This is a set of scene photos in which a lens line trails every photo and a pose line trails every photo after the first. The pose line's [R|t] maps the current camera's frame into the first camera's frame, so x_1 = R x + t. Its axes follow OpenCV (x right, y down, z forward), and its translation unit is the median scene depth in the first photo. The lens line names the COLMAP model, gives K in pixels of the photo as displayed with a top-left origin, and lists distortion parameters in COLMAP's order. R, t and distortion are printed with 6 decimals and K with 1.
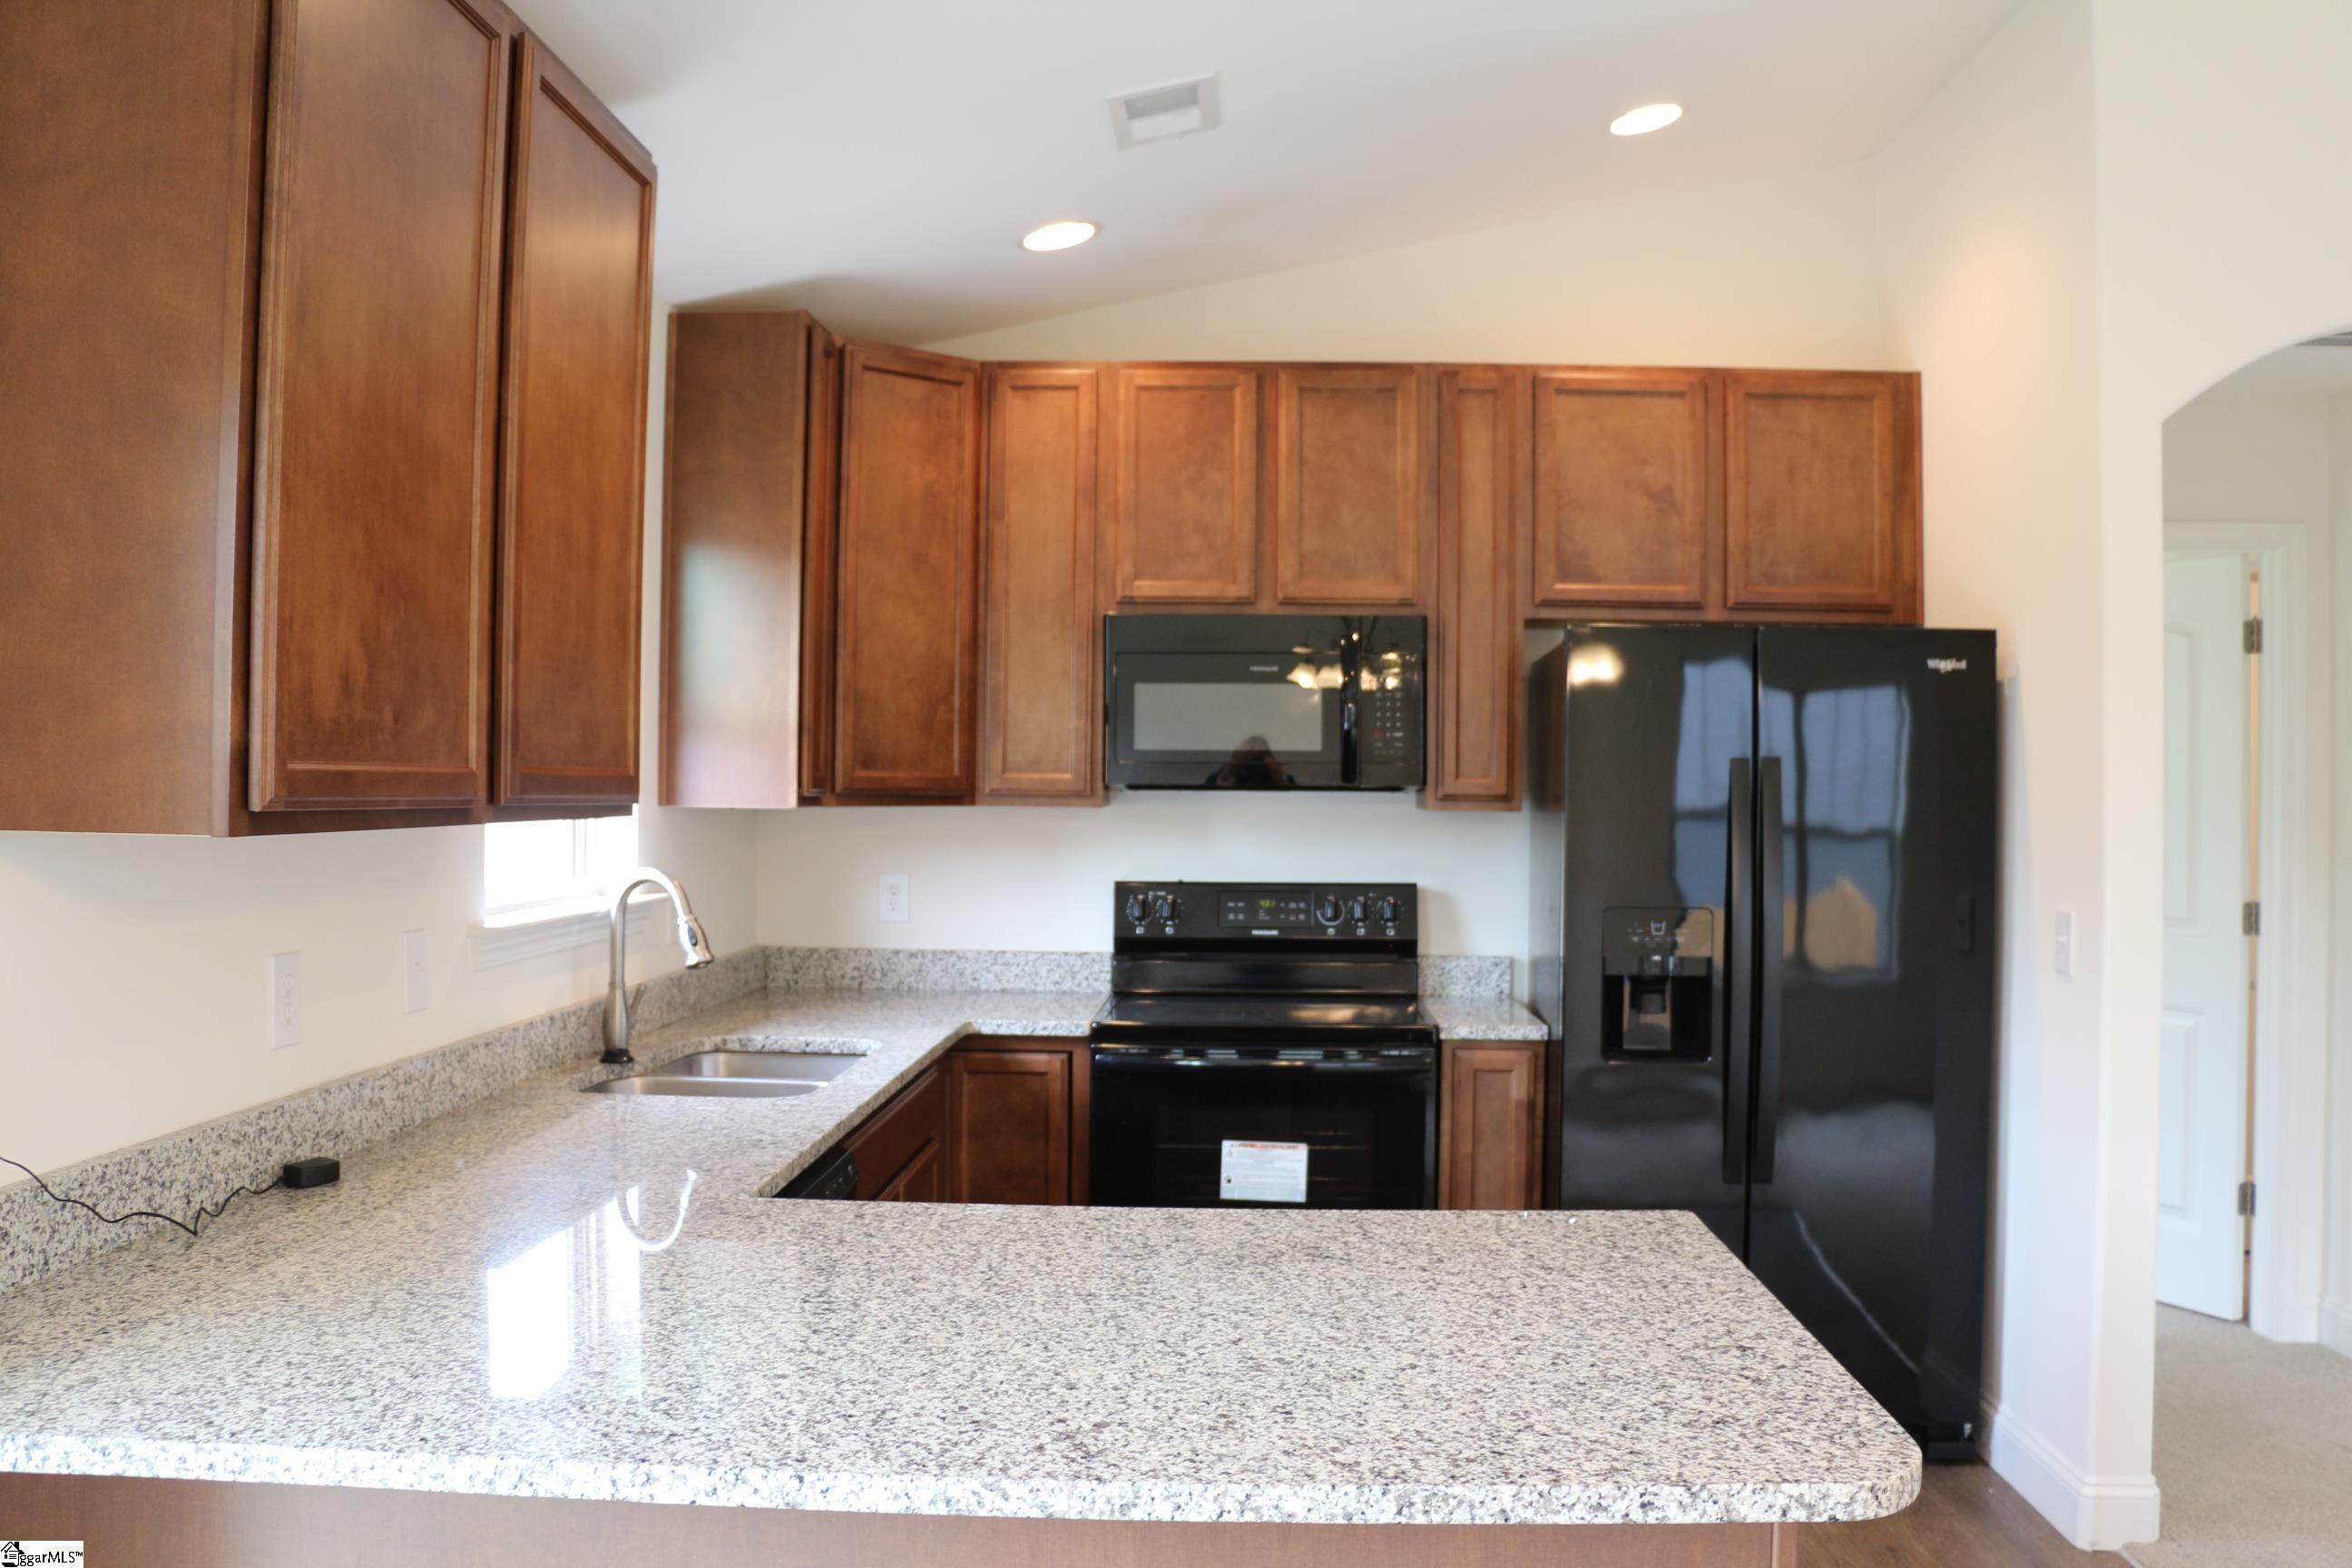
lens RADIAL K [[1965.9, 0, 1176.6], [0, 1965.9, 785.5], [0, 0, 1]] dist [-0.181308, 0.145485]
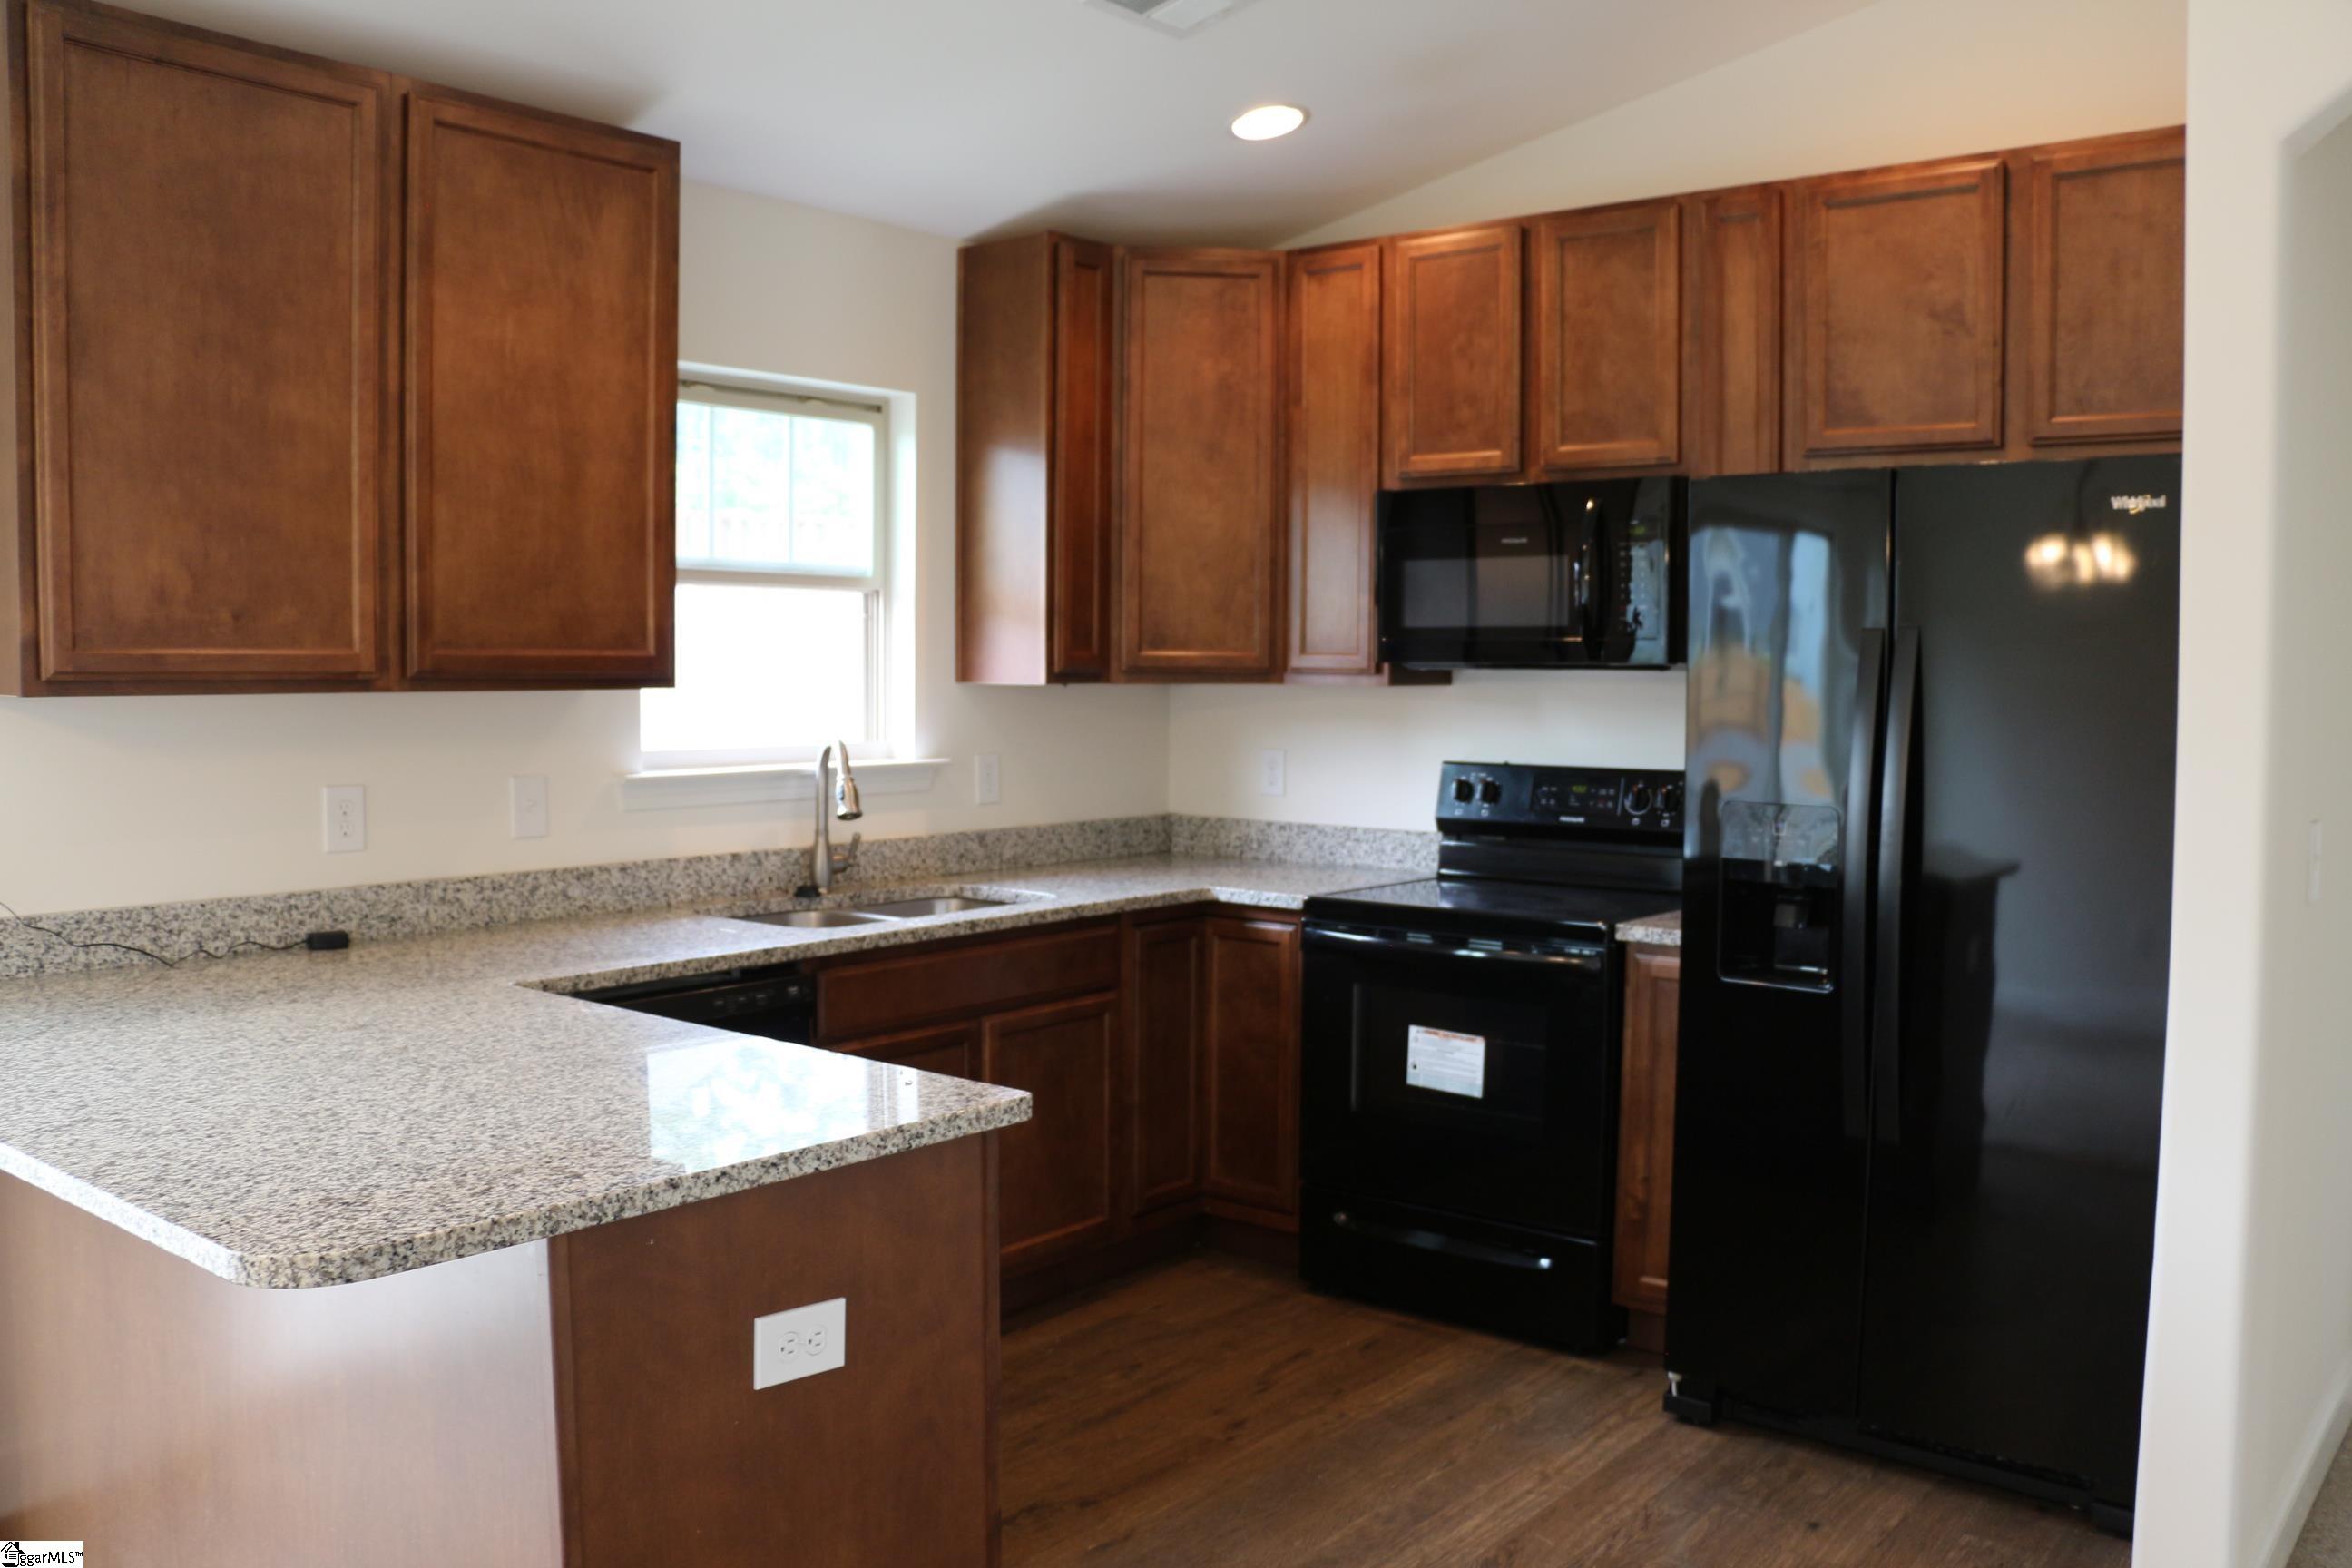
lens RADIAL K [[1965.9, 0, 1160.1], [0, 1965.9, 779.0], [0, 0, 1]] dist [-0.181308, 0.145485]
pose [[0.792979, 0.031191, -0.608450, 0.483364], [0.001225, 0.998605, 0.052788, 0.005781], [0.609248, -0.042605, 0.791835, 0.141100]]
